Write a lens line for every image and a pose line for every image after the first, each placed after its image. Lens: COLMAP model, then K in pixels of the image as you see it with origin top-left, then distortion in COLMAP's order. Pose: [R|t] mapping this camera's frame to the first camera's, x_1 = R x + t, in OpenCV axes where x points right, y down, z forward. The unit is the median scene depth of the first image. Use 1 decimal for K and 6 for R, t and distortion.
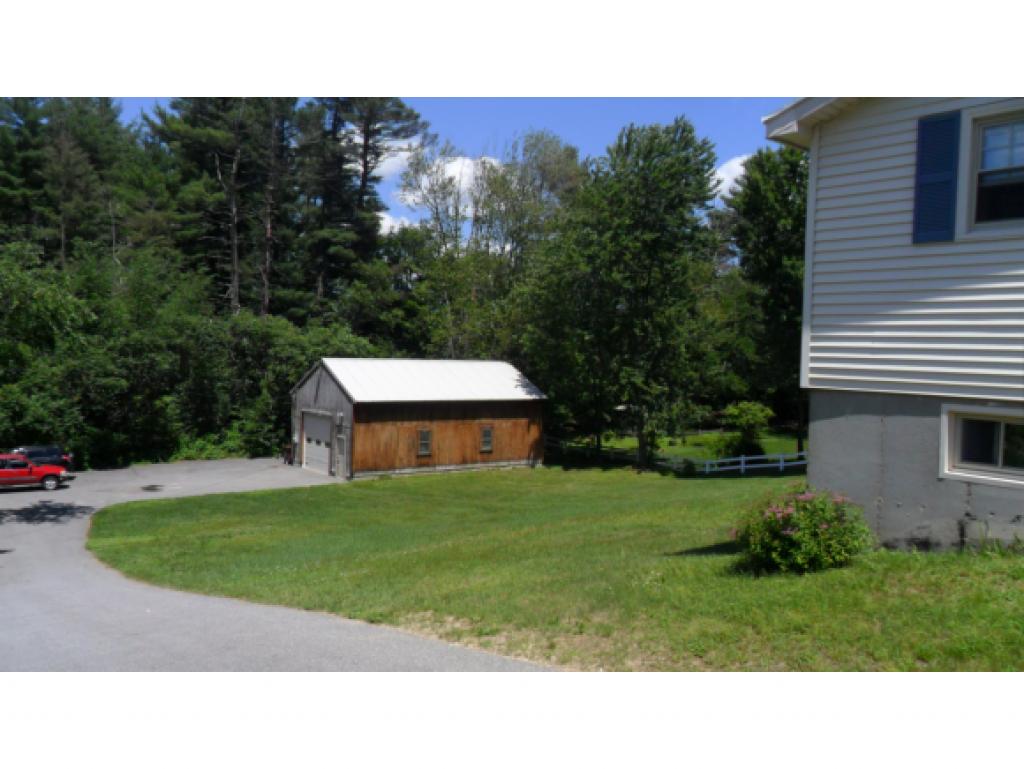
lens RADIAL K [[847.1, 0, 507.6], [0, 847.1, 388.4], [0, 0, 1]] dist [-0.049249, 0.050659]
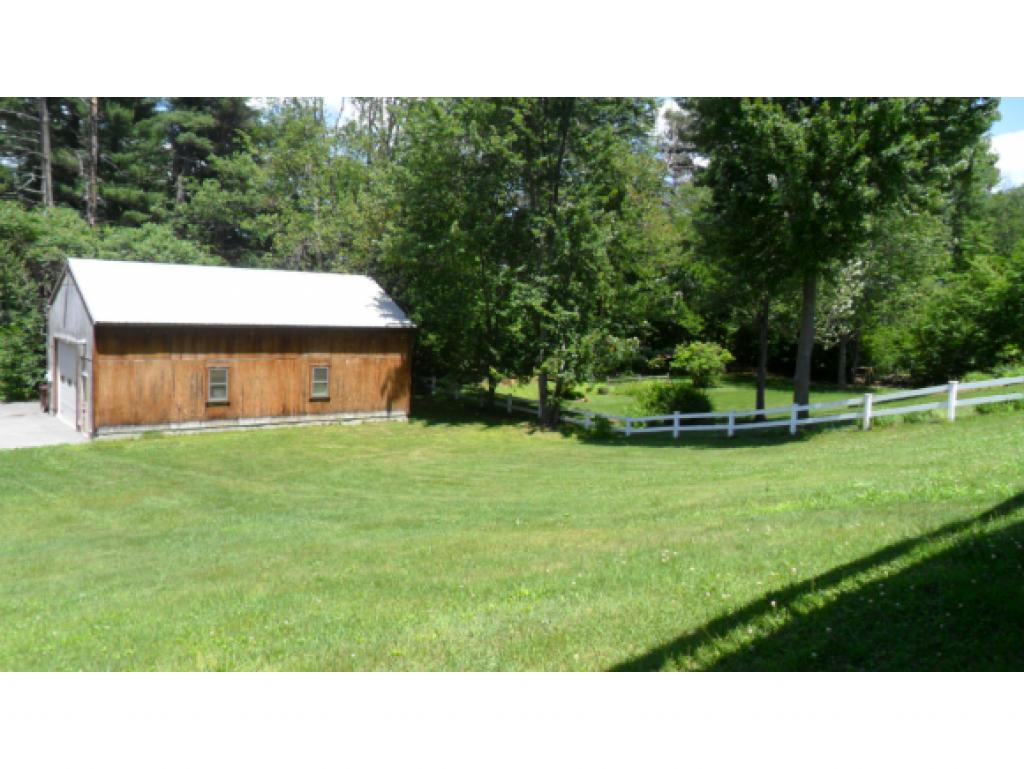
lens RADIAL K [[847.1, 0, 507.6], [0, 847.1, 388.4], [0, 0, 1]] dist [-0.049249, 0.050659]
pose [[0.999230, 0.017420, 0.035145, 0.101897], [-0.019695, 0.997661, 0.065461, 0.015793], [-0.033923, -0.066103, 0.997236, 0.279815]]
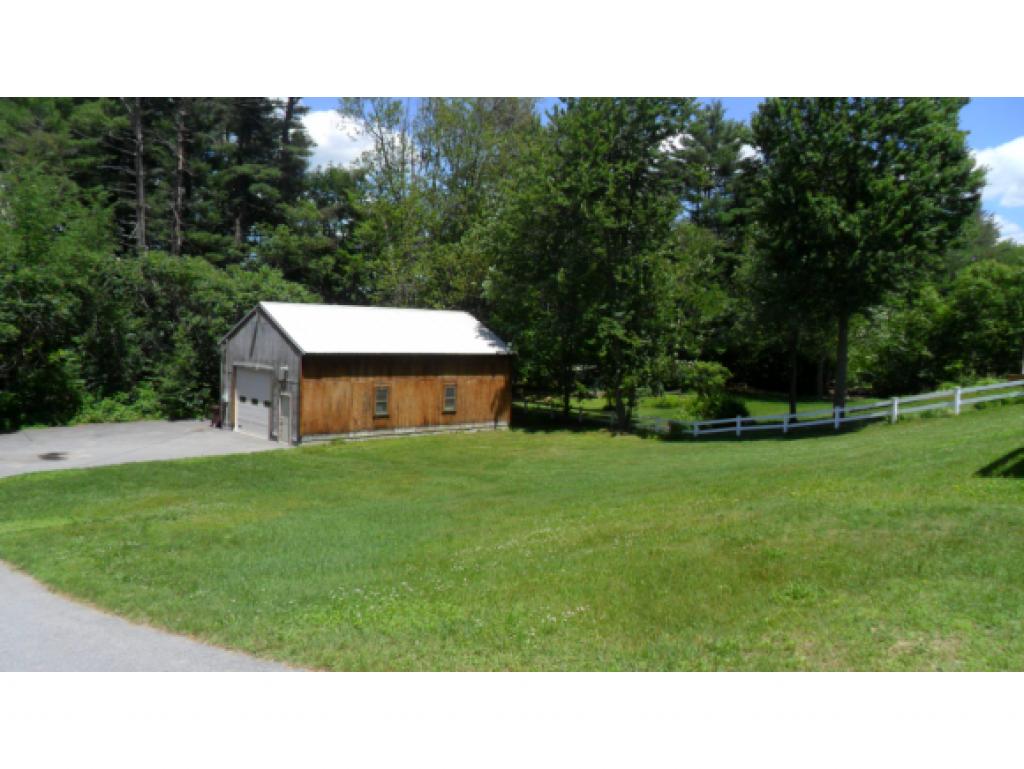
lens RADIAL K [[847.1, 0, 507.6], [0, 847.1, 388.4], [0, 0, 1]] dist [-0.049249, 0.050659]
pose [[0.993027, 0.002342, 0.117868, -0.065868], [-0.006923, 0.999236, 0.038474, 0.015013], [-0.117687, -0.039021, 0.992284, 0.117229]]
